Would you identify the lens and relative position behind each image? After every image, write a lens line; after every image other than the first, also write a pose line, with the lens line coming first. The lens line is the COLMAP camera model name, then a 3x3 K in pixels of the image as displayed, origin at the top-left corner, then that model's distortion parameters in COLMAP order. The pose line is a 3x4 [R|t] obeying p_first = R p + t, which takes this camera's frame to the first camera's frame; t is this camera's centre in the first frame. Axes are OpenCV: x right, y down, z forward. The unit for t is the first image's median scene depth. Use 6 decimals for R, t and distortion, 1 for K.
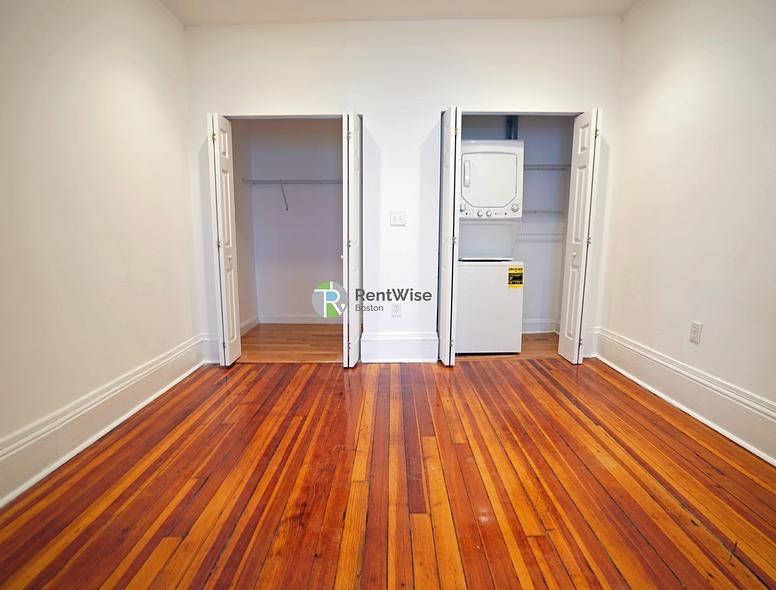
lens RADIAL K [[412.1, 0, 388.0], [0, 412.1, 295.0], [0, 0, 1]] dist [-0.060409, 0.027666]
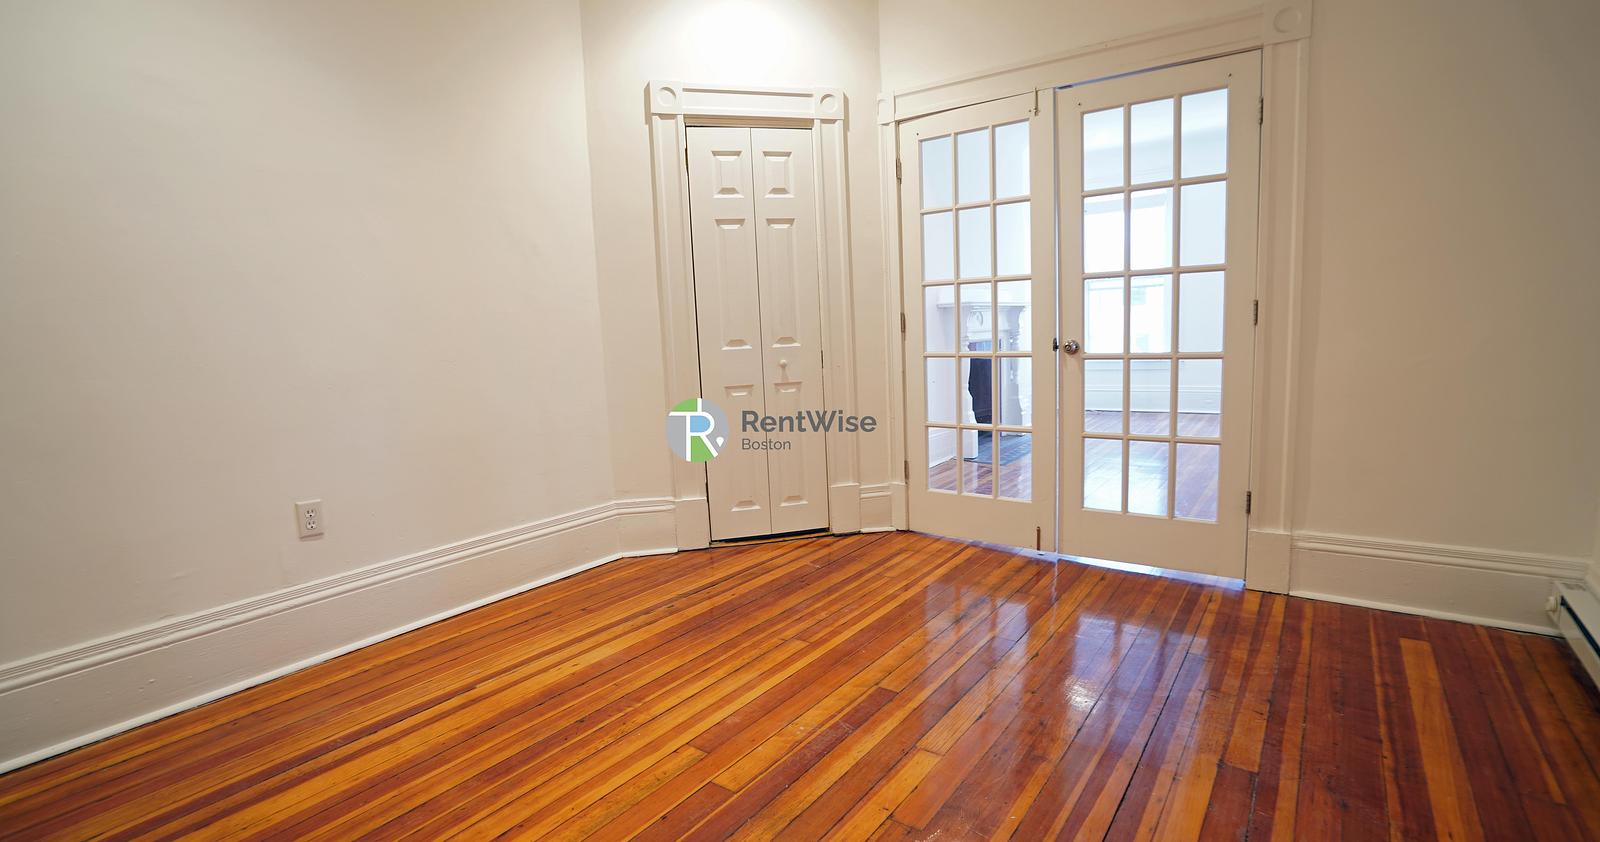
lens RADIAL K [[760.6, 0, 800.0], [0, 760.6, 421.0], [0, 0, 1]] dist [-0.052515, 0.019784]
pose [[-0.814648, -0.037816, 0.578722, -0.482624], [0.124393, 0.963255, 0.238048, -0.246723], [-0.566458, 0.265915, -0.780009, 1.687594]]
